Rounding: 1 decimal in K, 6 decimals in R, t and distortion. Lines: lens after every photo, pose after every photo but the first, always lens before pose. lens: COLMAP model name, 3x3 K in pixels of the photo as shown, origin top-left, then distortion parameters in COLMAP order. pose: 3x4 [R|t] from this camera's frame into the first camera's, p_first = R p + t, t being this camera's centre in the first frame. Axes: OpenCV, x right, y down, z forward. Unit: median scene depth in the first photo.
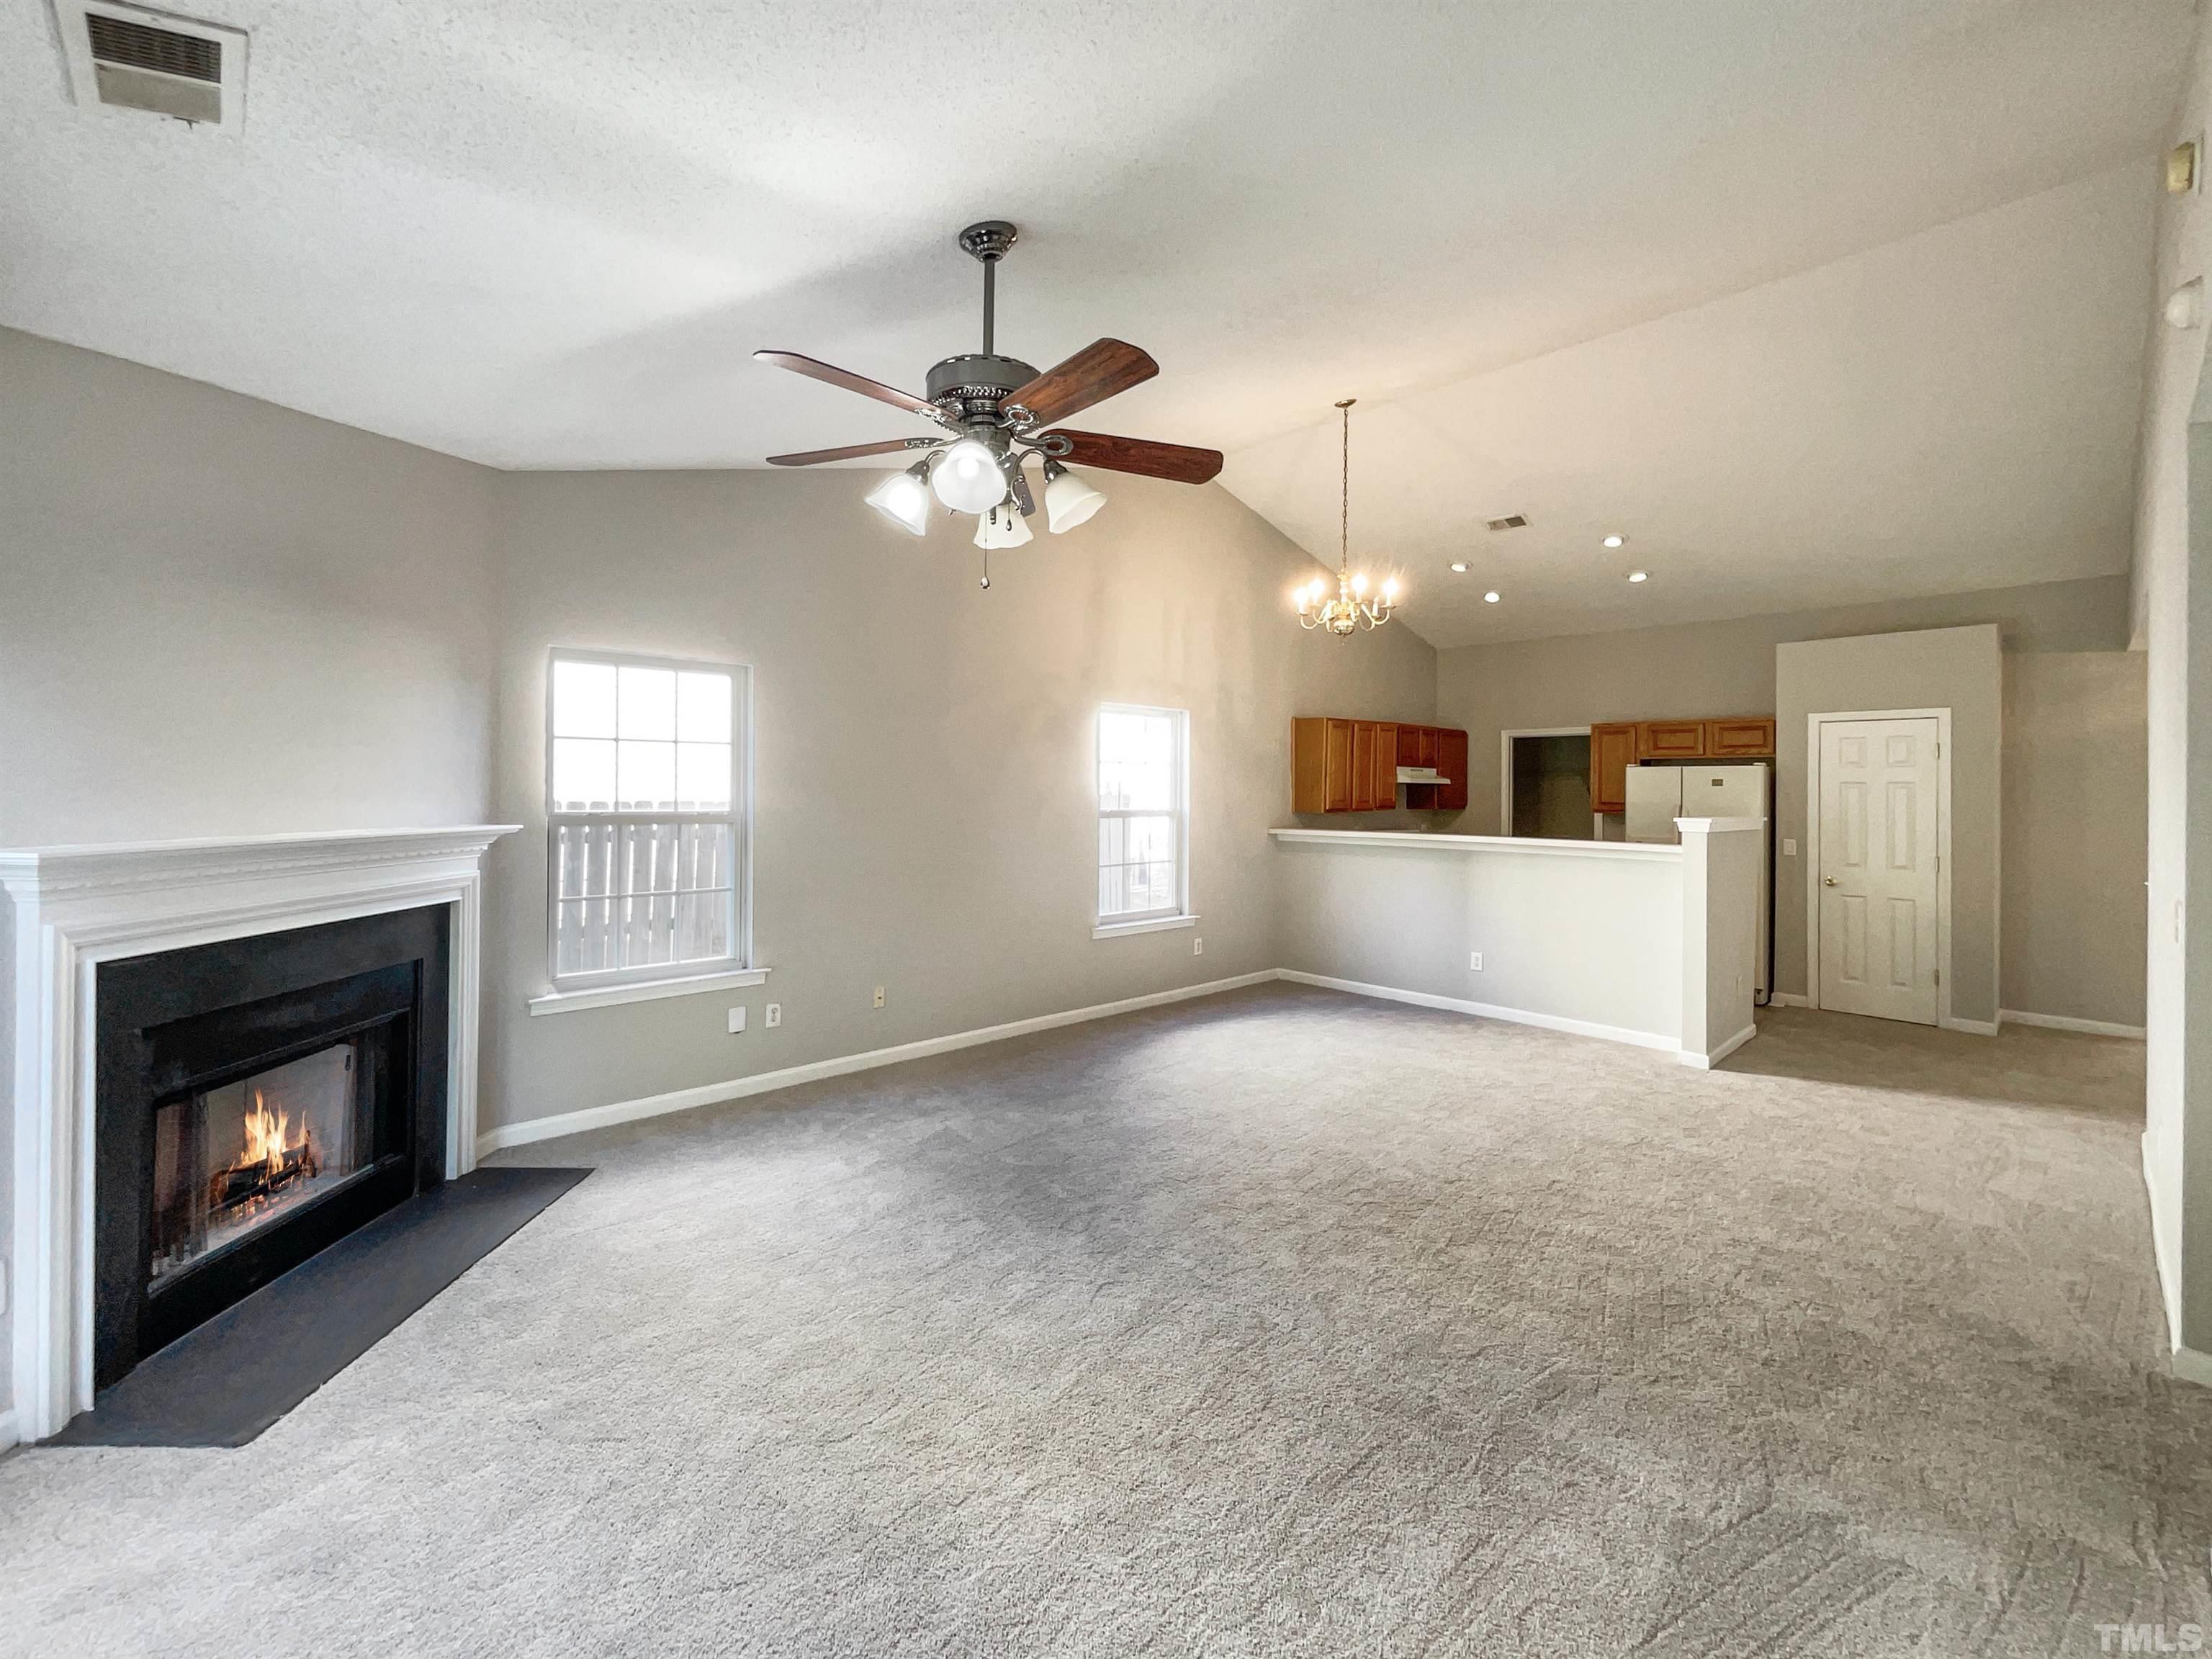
lens RADIAL K [[928.1, 0, 1146.9], [0, 928.1, 799.8], [0, 0, 1]] dist [0.002458, -0.000079]
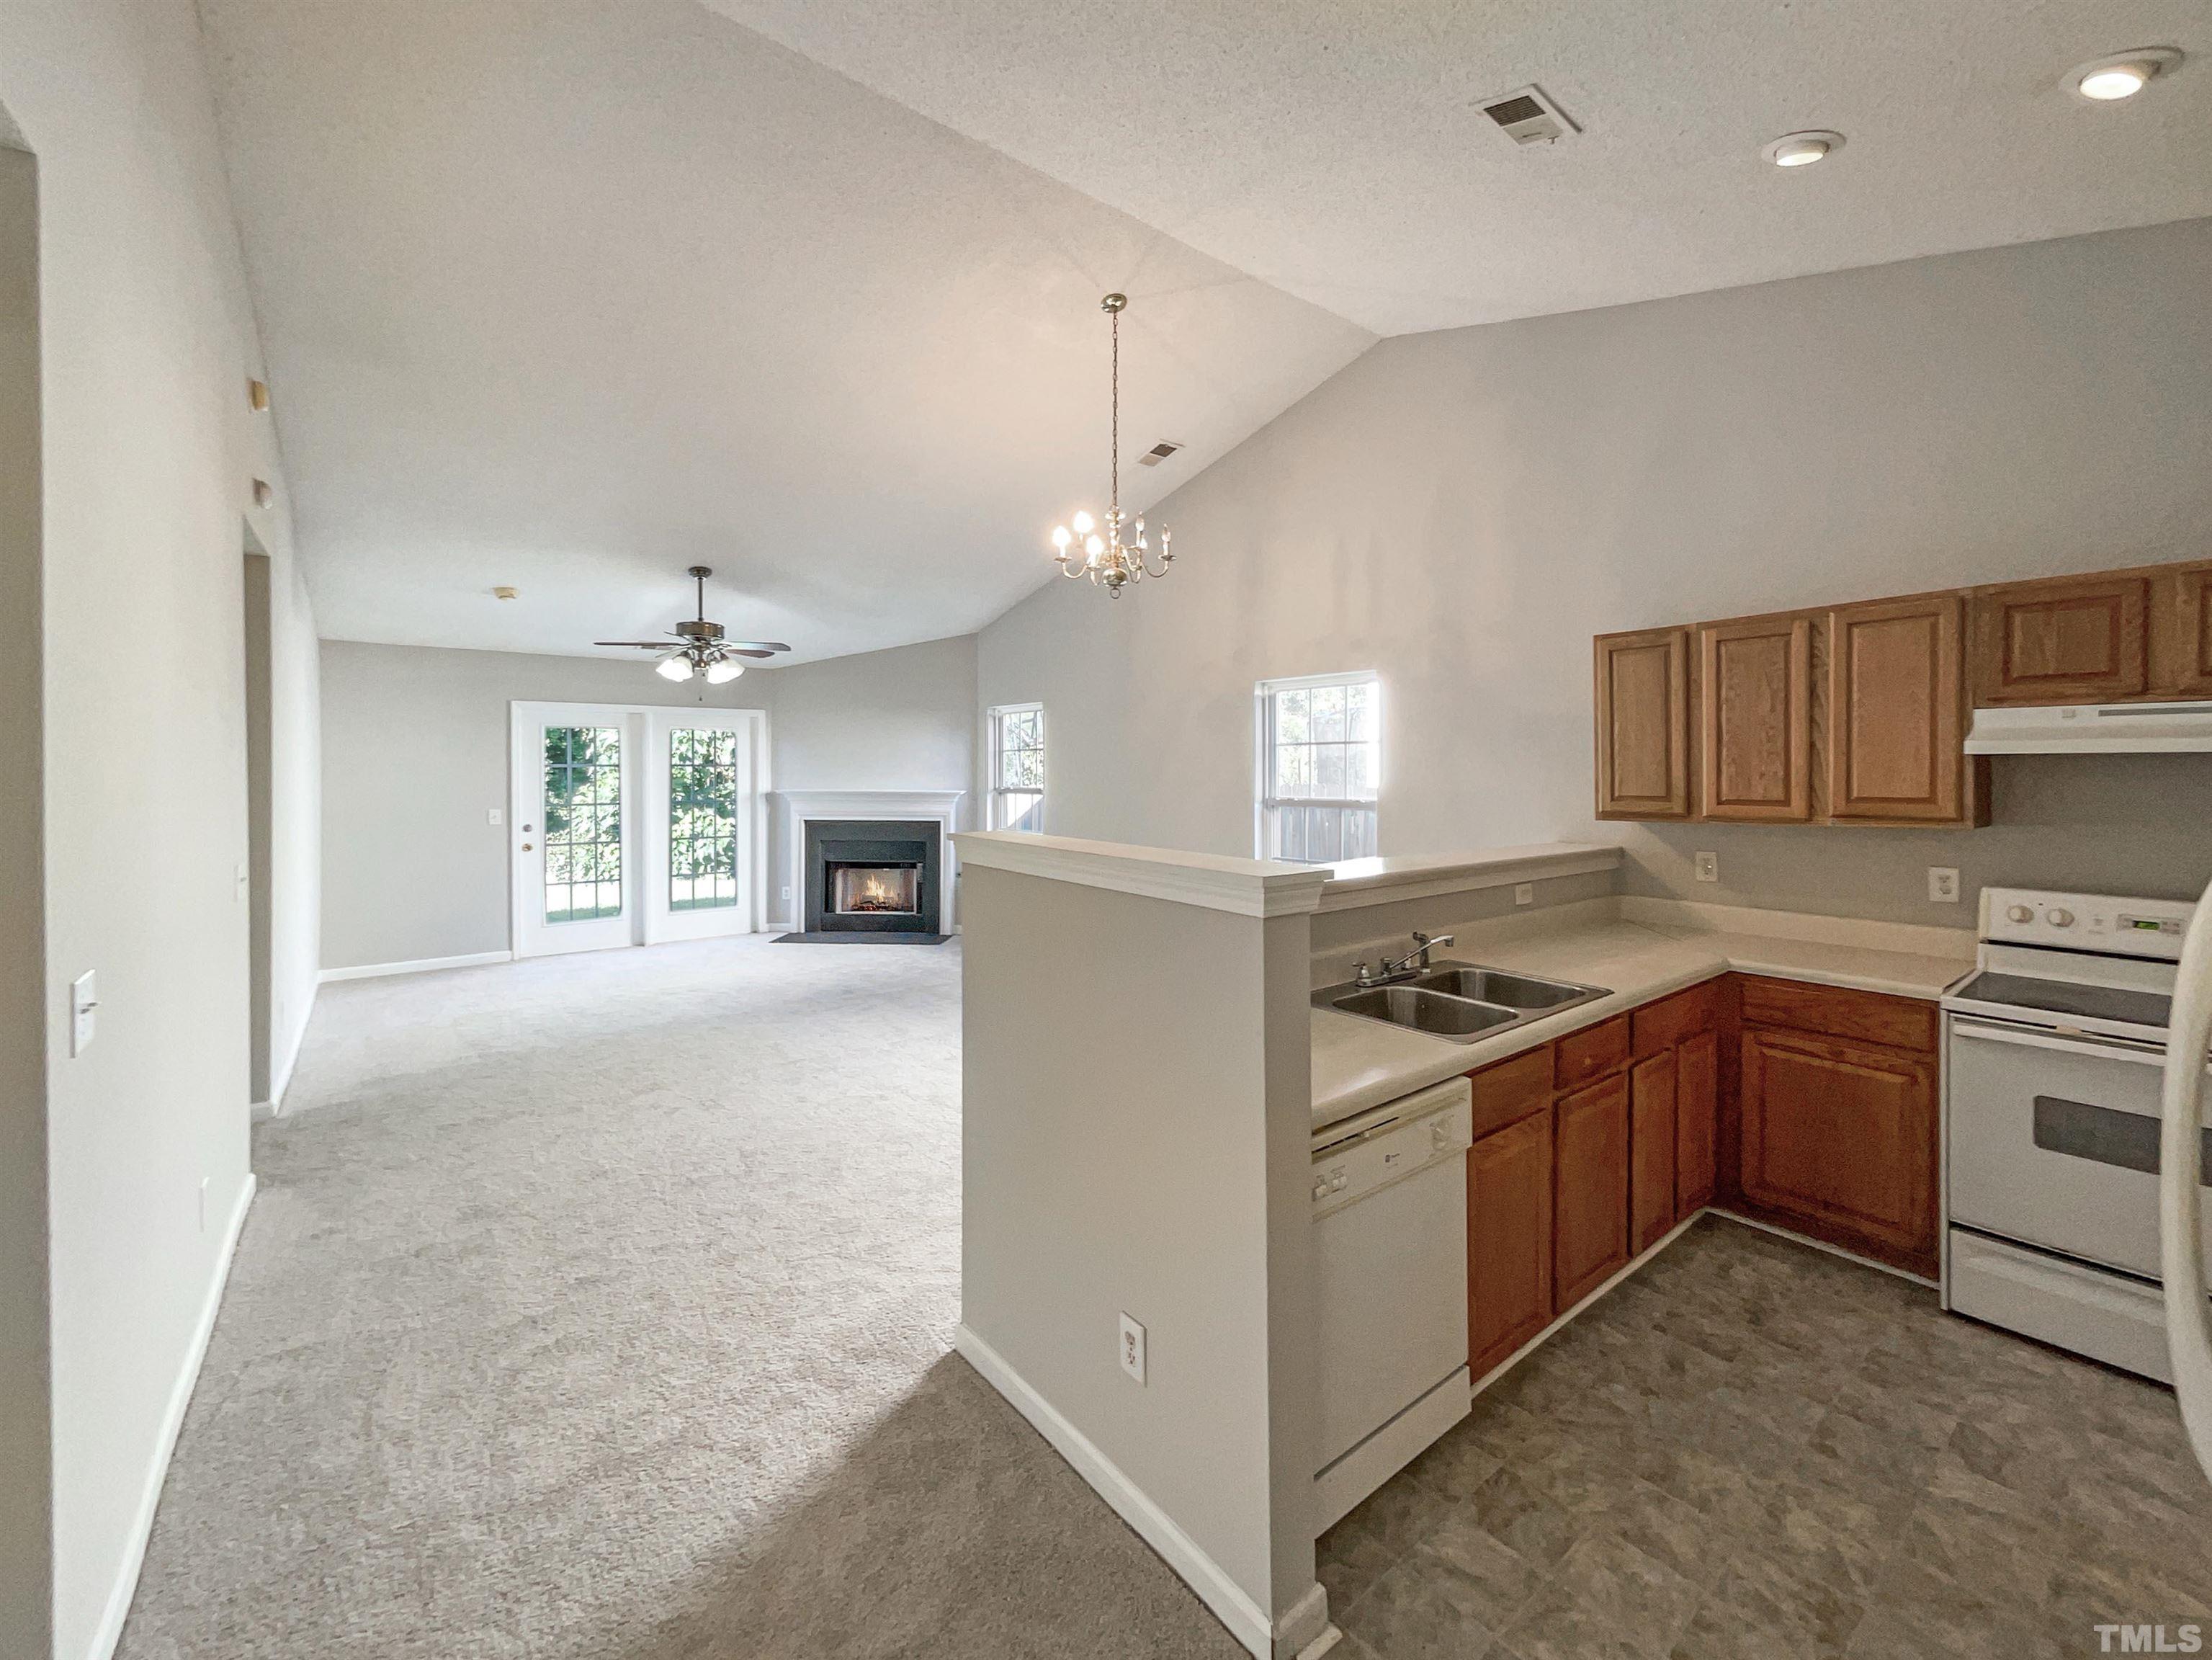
lens RADIAL K [[910.3, 0, 1128.0], [0, 910.3, 787.6], [0, 0, 1]] dist [0.001089, 0.000149]
pose [[-0.096159, 0.001553, -0.995365, 0.808336], [-0.019534, 0.999803, 0.003447, 0.001821], [0.995174, 0.019774, -0.096110, 0.877180]]
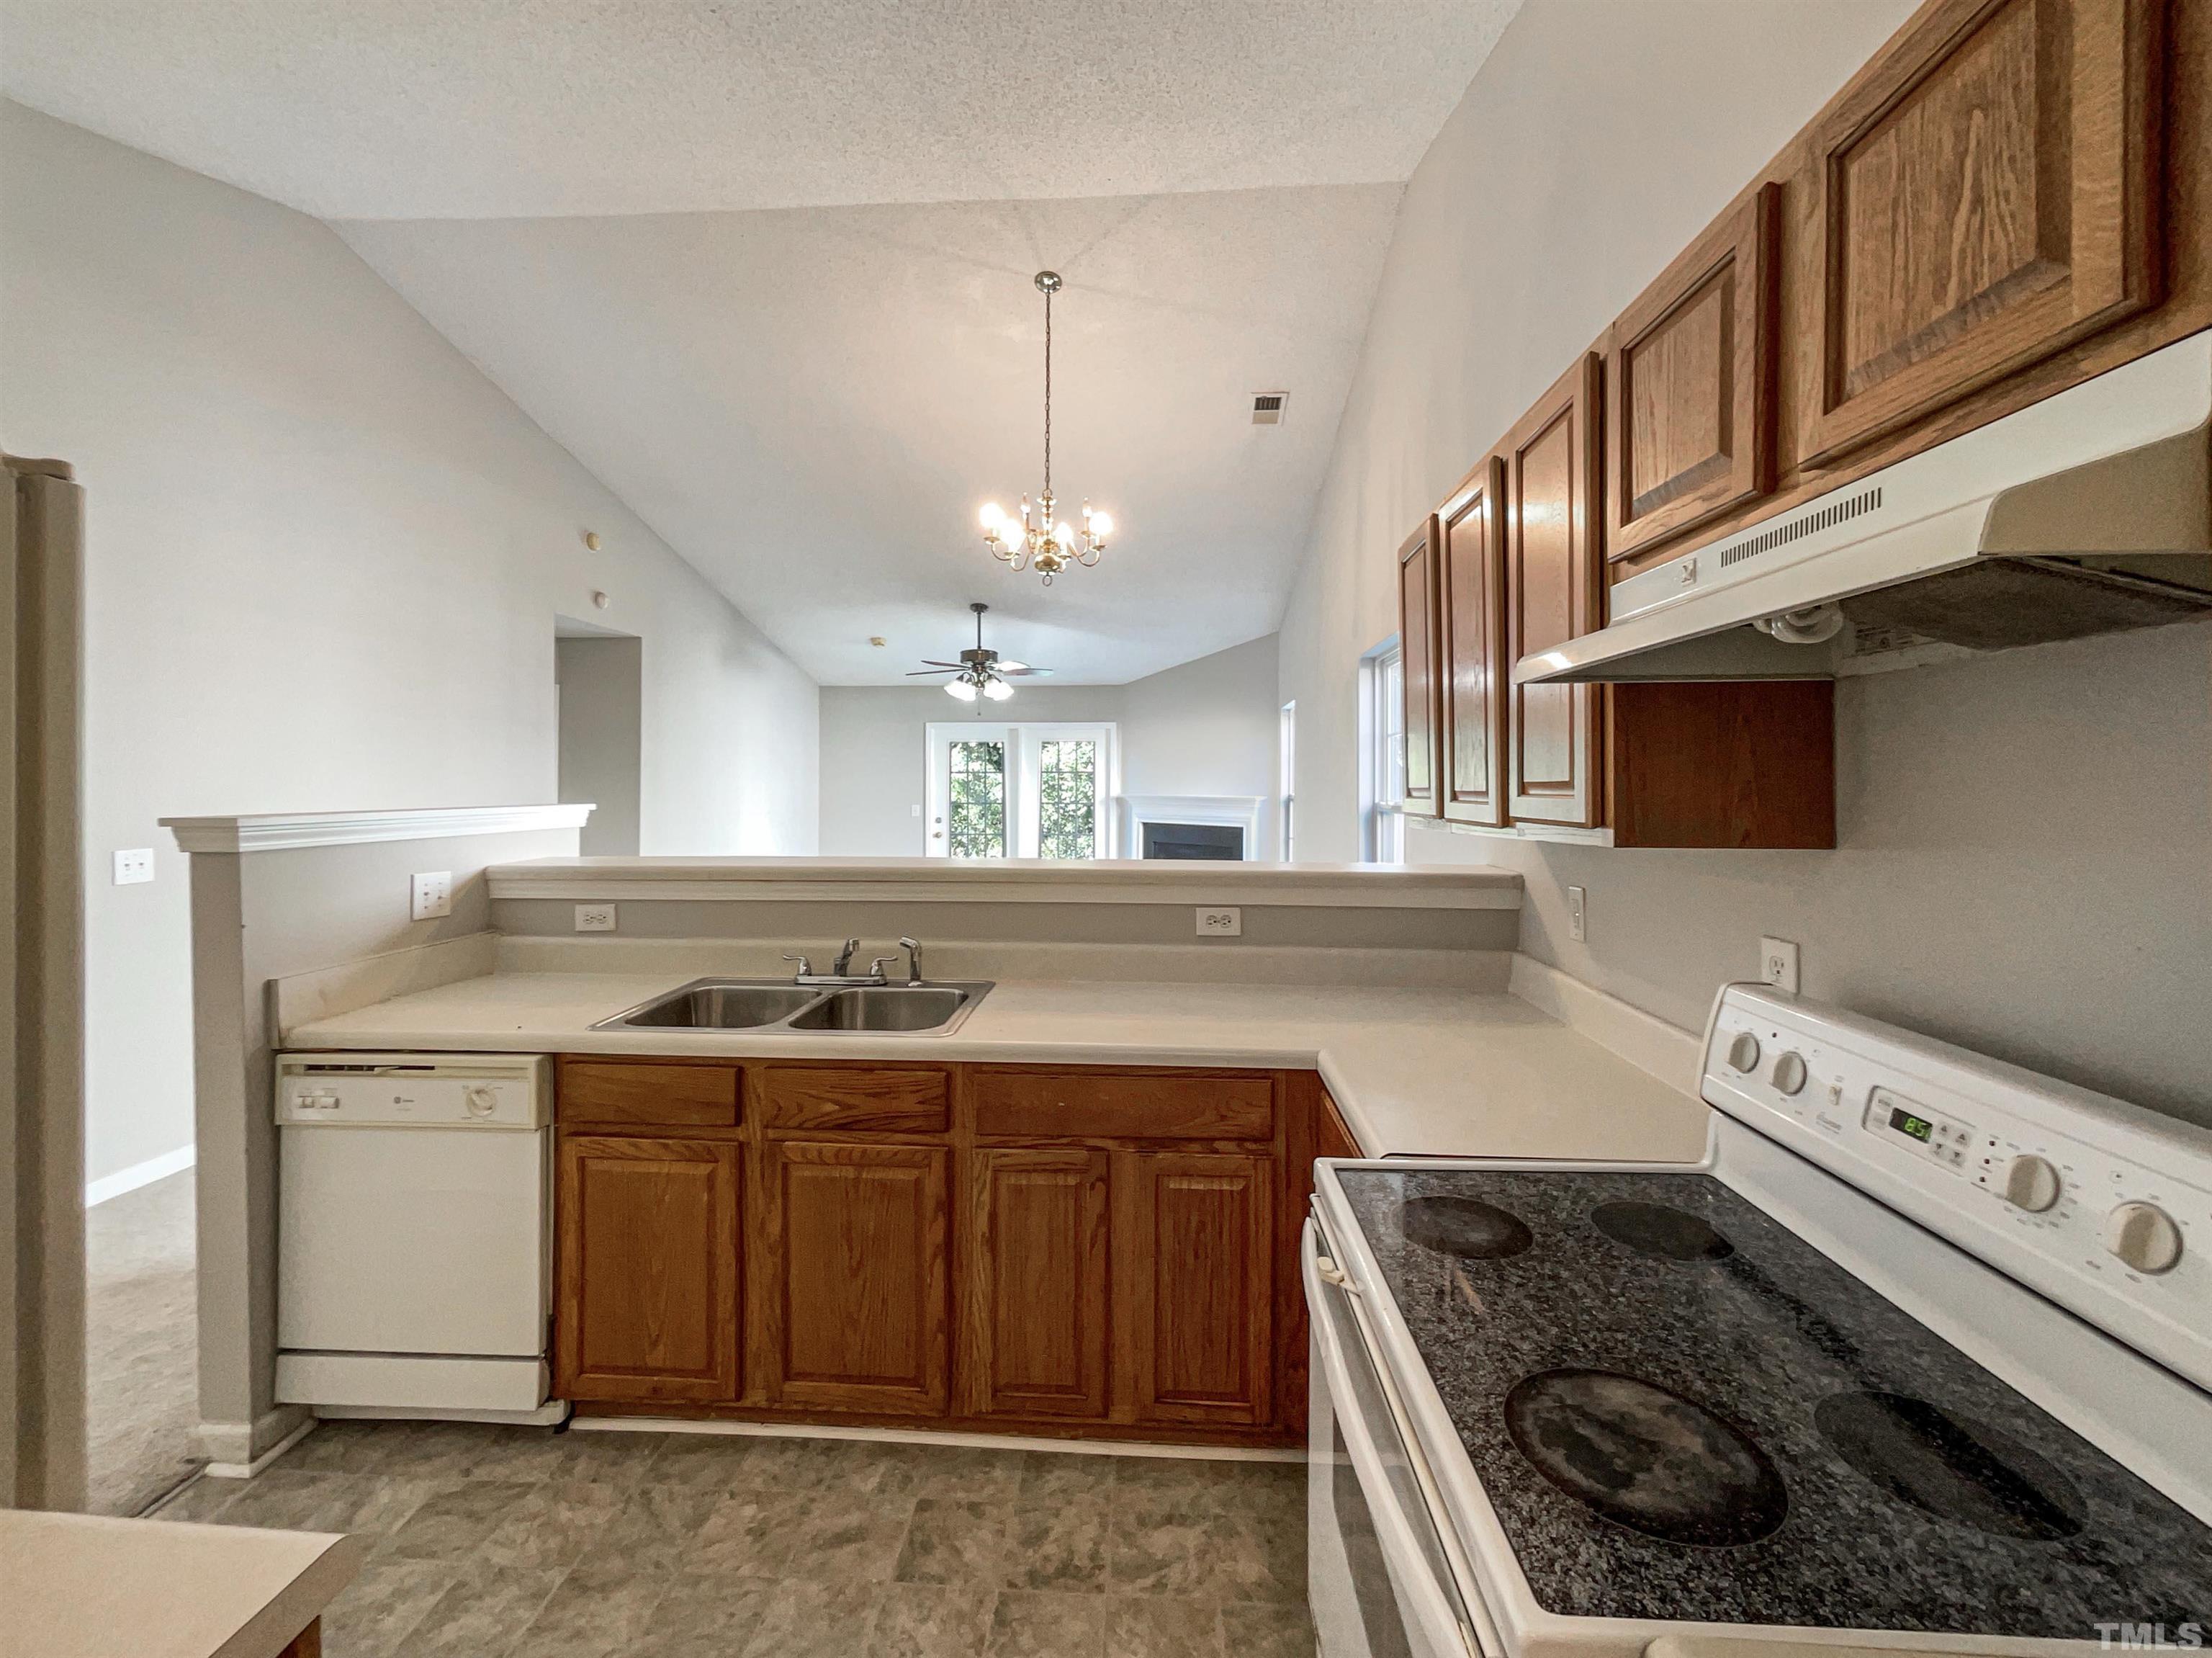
lens RADIAL K [[925.9, 0, 1109.0], [0, 925.9, 791.3], [0, 0, 1]] dist [0.000498, -0.000006]
pose [[-0.740973, -0.015199, -0.671363, 0.569187], [-0.027576, 0.999589, 0.007806, 0.004430], [0.670969, 0.024297, -0.741088, 1.288563]]
